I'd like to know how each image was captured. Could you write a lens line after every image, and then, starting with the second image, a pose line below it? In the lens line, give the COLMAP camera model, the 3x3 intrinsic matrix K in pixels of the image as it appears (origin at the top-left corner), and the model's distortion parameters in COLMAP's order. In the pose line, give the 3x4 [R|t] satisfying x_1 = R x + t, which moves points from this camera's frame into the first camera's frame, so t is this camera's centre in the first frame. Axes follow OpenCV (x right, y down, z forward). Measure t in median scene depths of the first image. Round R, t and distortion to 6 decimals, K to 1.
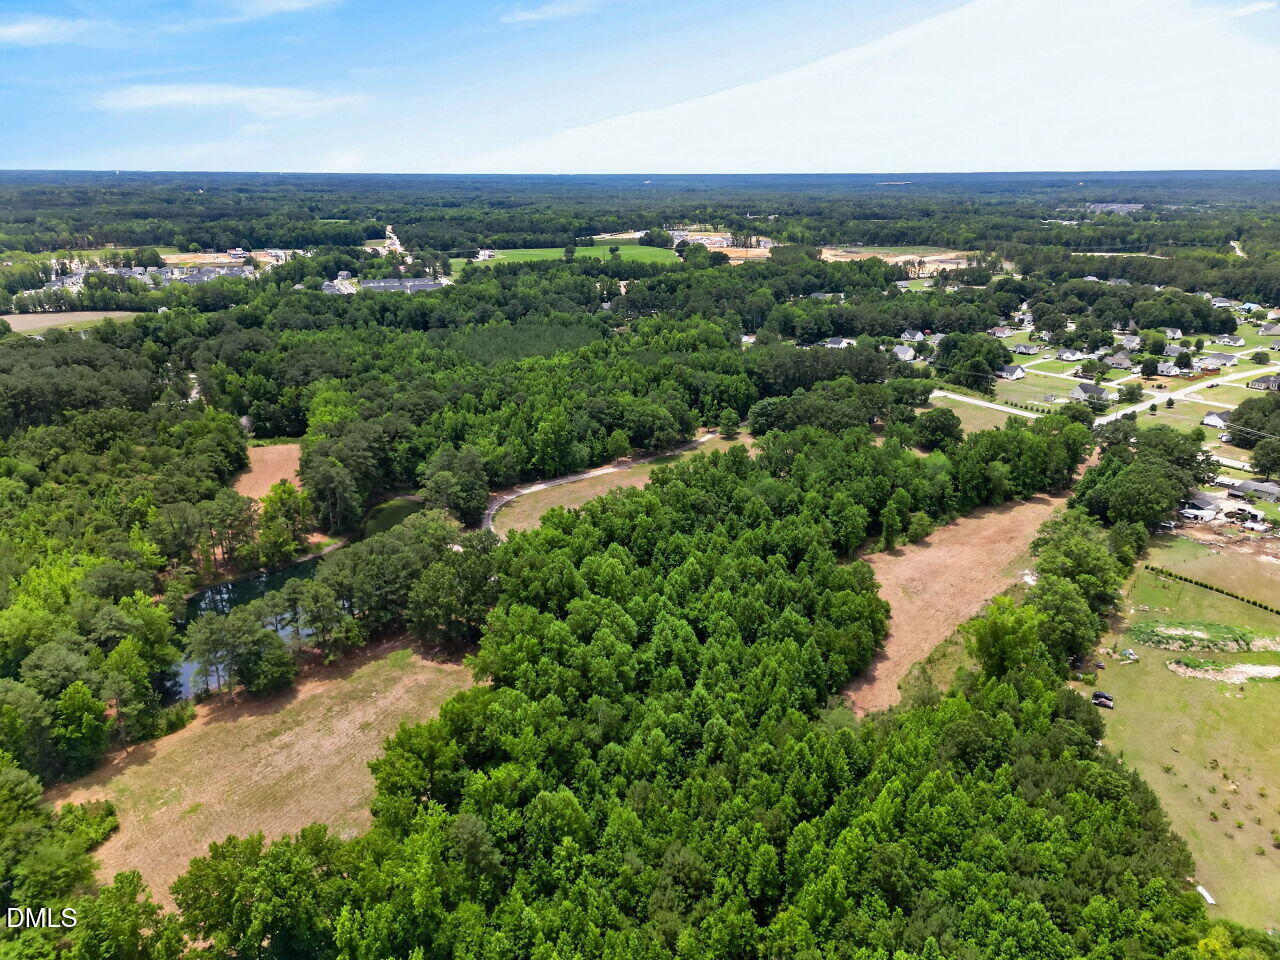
lens RADIAL K [[919.4, 0, 636.1], [0, 919.4, 478.7], [0, 0, 1]] dist [0.094450, -0.071158]
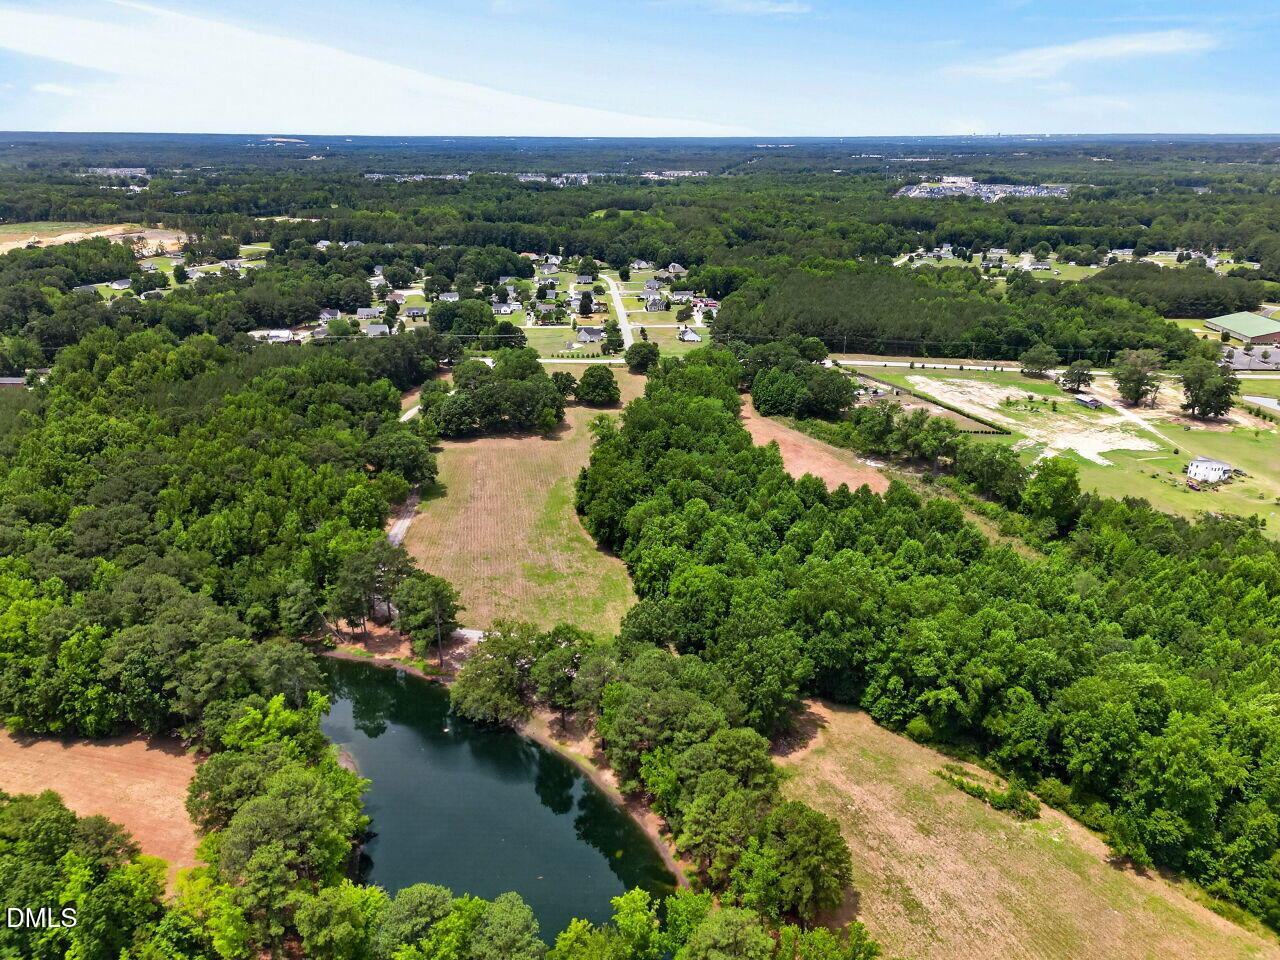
lens RADIAL K [[919.4, 0, 636.1], [0, 919.4, 478.7], [0, 0, 1]] dist [0.094450, -0.071158]
pose [[0.523293, -0.298477, 0.798171, -0.230165], [0.270146, 0.946445, 0.176812, -0.055674], [-0.808199, 0.123098, 0.575900, 0.162215]]
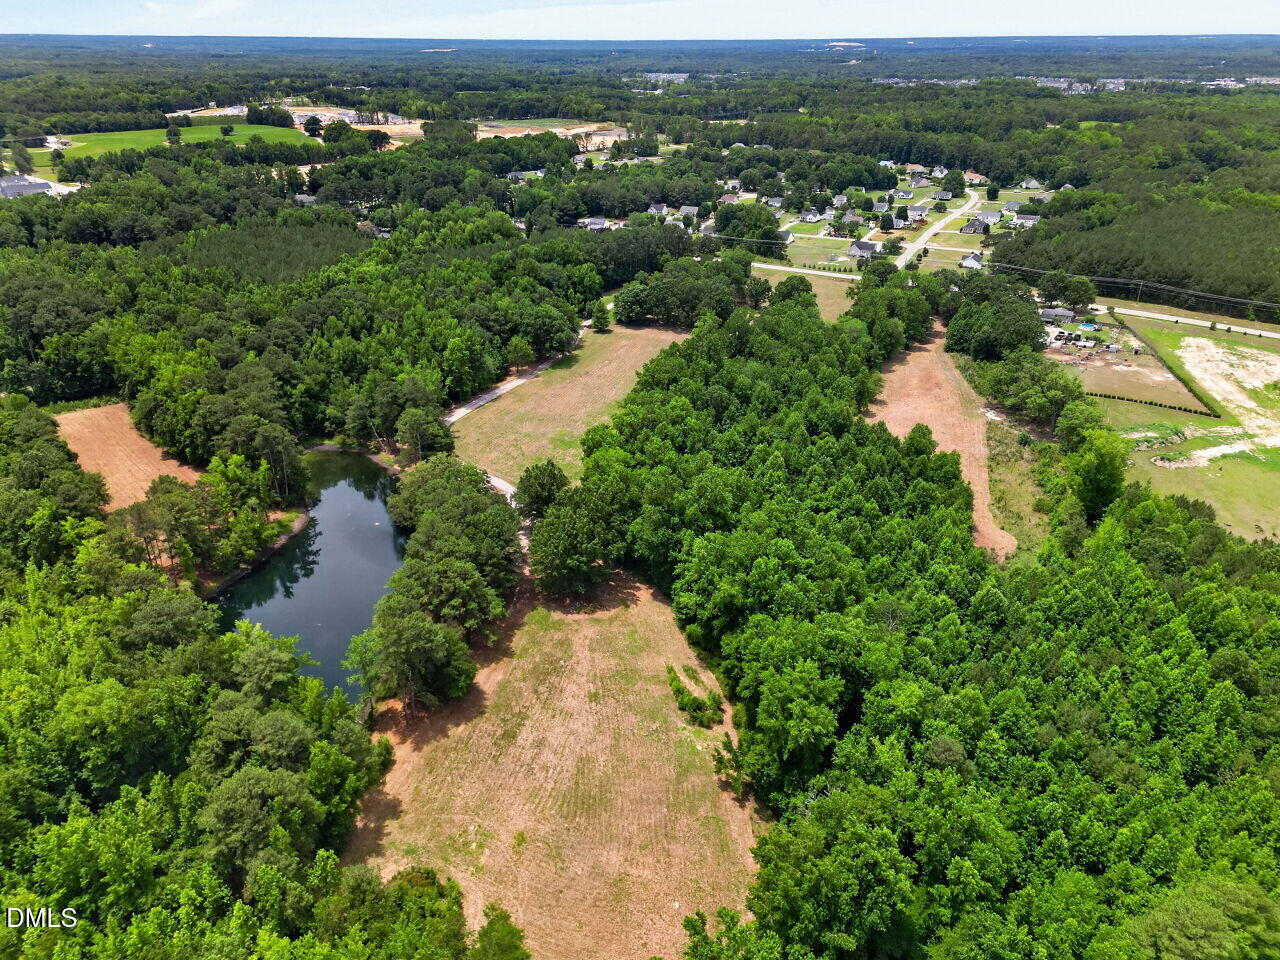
lens RADIAL K [[919.4, 0, 636.1], [0, 919.4, 478.7], [0, 0, 1]] dist [0.094450, -0.071158]
pose [[0.893092, -0.193729, 0.406024, -0.134202], [0.143128, 0.977992, 0.151809, -0.015848], [-0.426498, -0.077466, 0.901165, 0.047005]]
